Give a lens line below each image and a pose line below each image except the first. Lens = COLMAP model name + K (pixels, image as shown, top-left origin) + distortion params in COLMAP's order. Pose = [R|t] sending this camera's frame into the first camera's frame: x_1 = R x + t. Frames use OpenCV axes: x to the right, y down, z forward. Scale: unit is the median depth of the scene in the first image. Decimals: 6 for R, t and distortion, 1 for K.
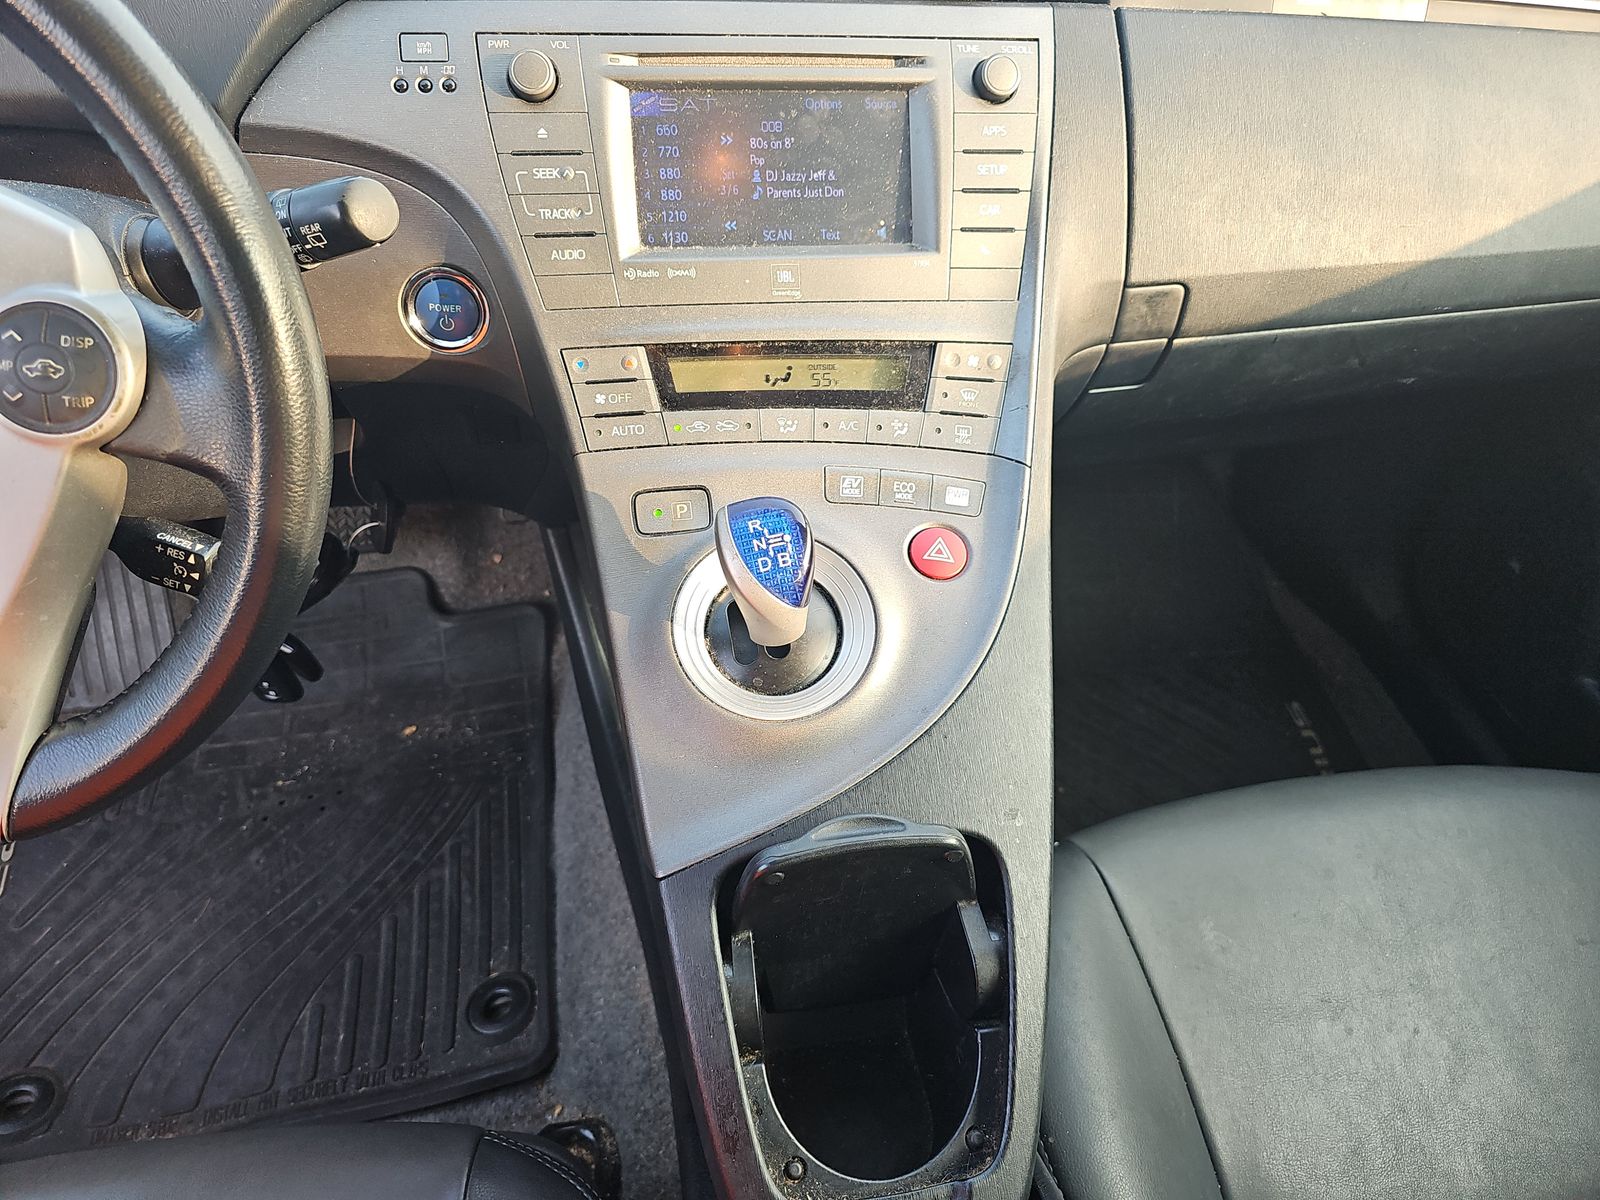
lens RADIAL K [[1074.7, 0, 802.1], [0, 1074.7, 594.2], [0, 0, 1]] dist [0.020211, -0.028467]
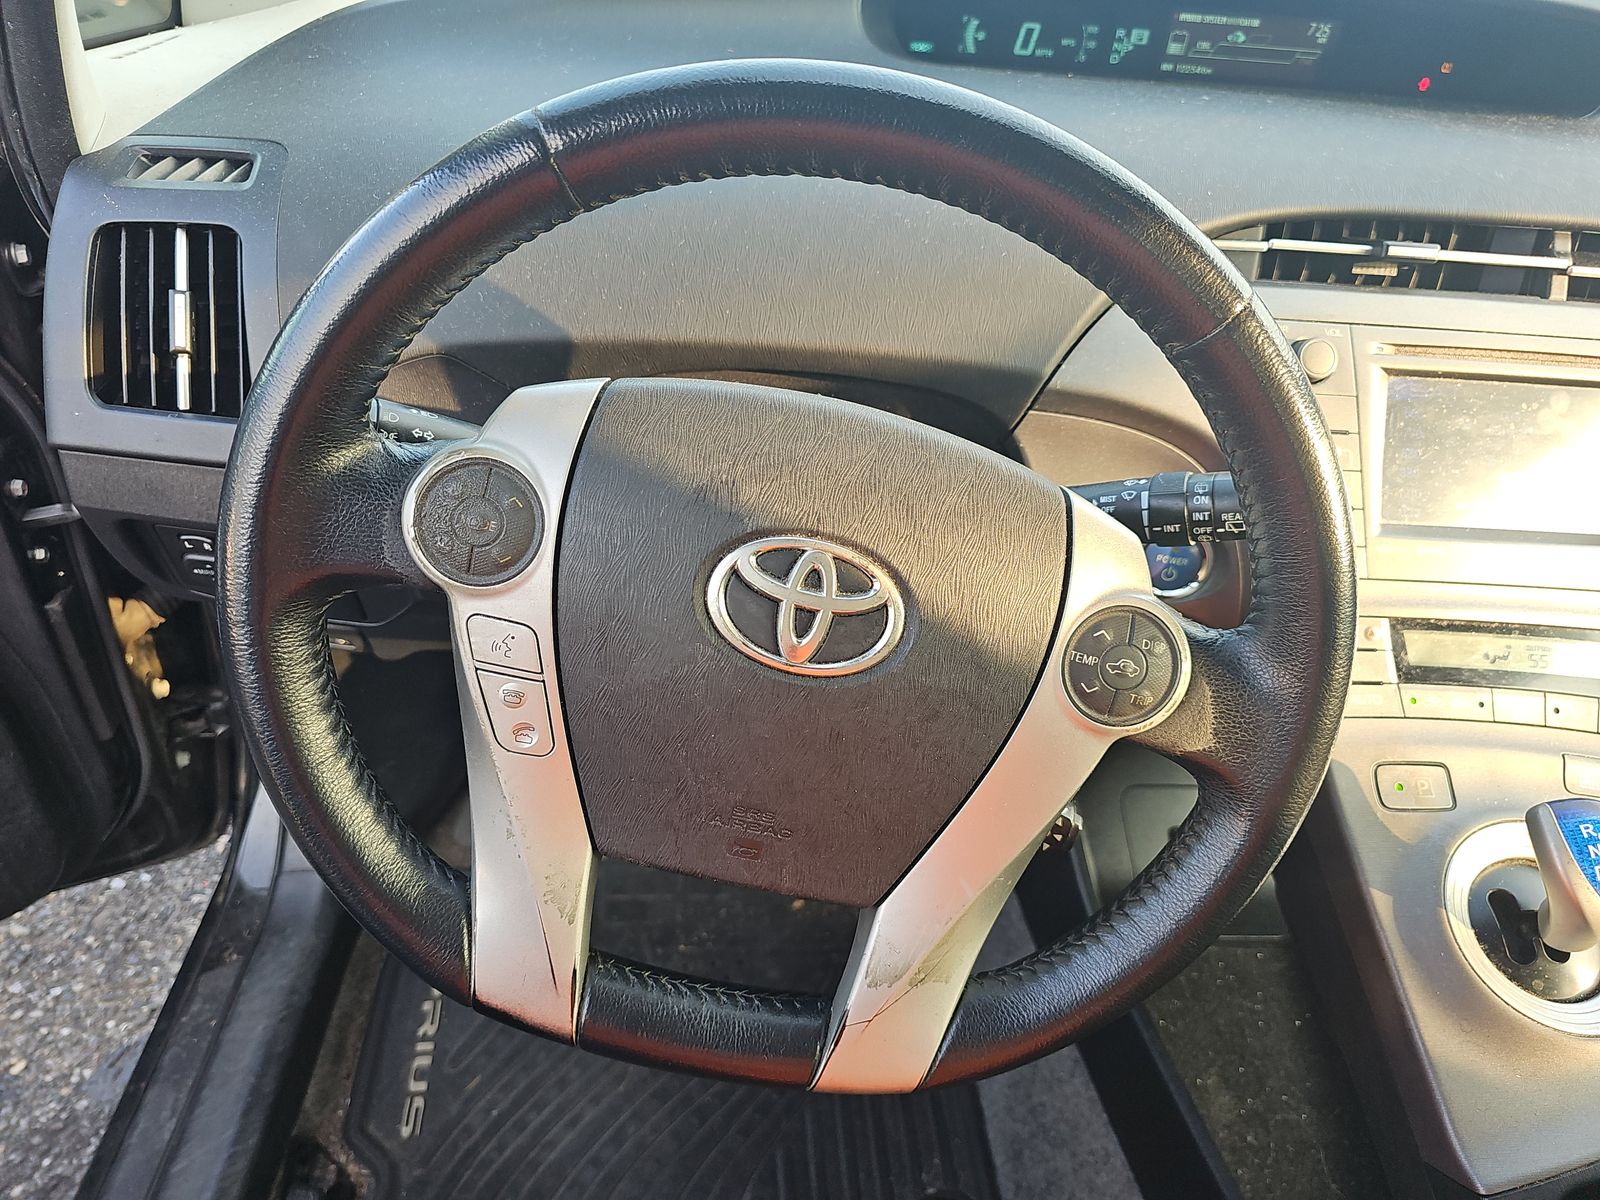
lens RADIAL K [[1074.7, 0, 798.0], [0, 1074.7, 598.2], [0, 0, 1]] dist [0.020211, -0.028467]
pose [[0.990157, 0.096312, -0.101555, -0.371674], [-0.108446, 0.986630, -0.121655, -0.041148], [0.088480, 0.131471, 0.987363, -0.032896]]
